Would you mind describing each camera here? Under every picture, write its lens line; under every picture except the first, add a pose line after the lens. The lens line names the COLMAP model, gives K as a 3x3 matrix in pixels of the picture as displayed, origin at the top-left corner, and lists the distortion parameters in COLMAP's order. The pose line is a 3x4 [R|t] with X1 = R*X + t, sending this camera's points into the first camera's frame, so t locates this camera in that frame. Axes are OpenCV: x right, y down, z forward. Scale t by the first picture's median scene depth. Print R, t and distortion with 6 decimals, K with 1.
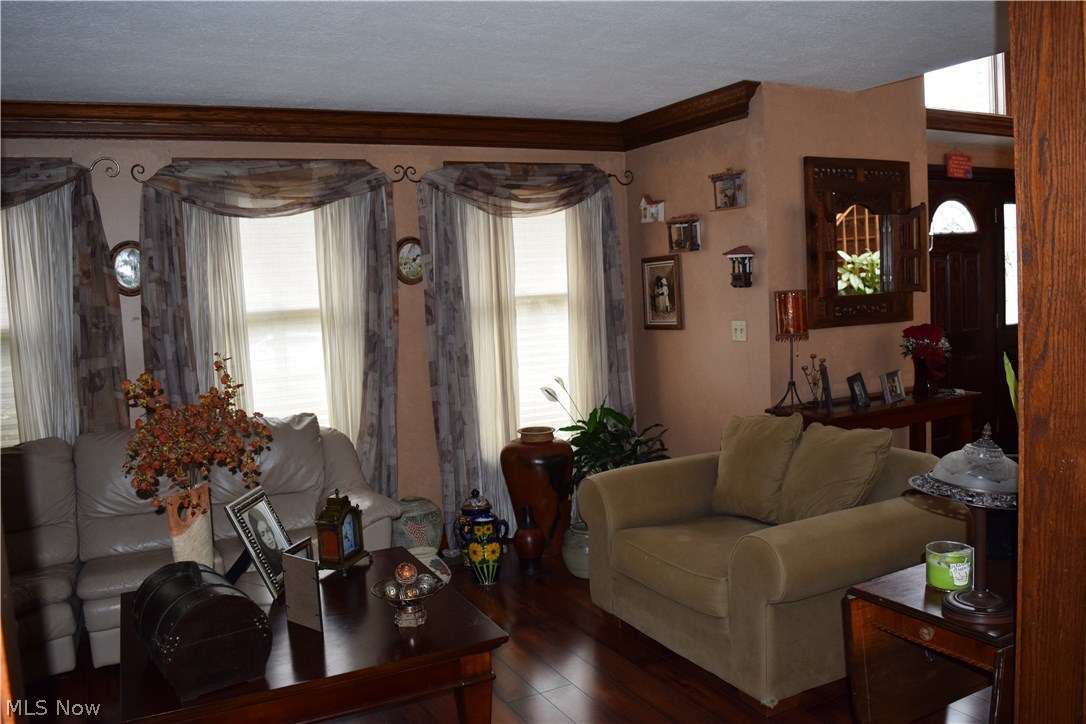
lens RADIAL K [[865.8, 0, 544.2], [0, 865.8, 354.1], [0, 0, 1]] dist [-0.071892, -0.006149]
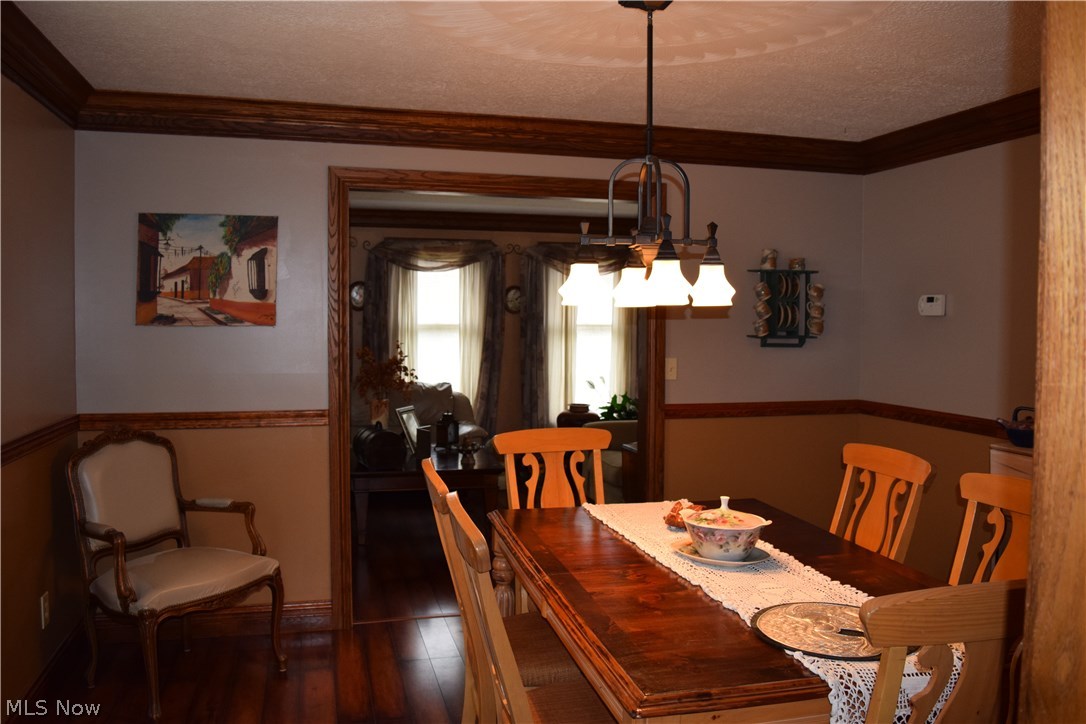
lens RADIAL K [[865.8, 0, 543.2], [0, 865.8, 358.6], [0, 0, 1]] dist [-0.071892, -0.006149]
pose [[0.973068, 0.064652, -0.221268, 0.296902], [-0.072690, 0.996951, -0.028369, 0.053580], [0.218760, 0.043688, 0.974800, -0.668023]]
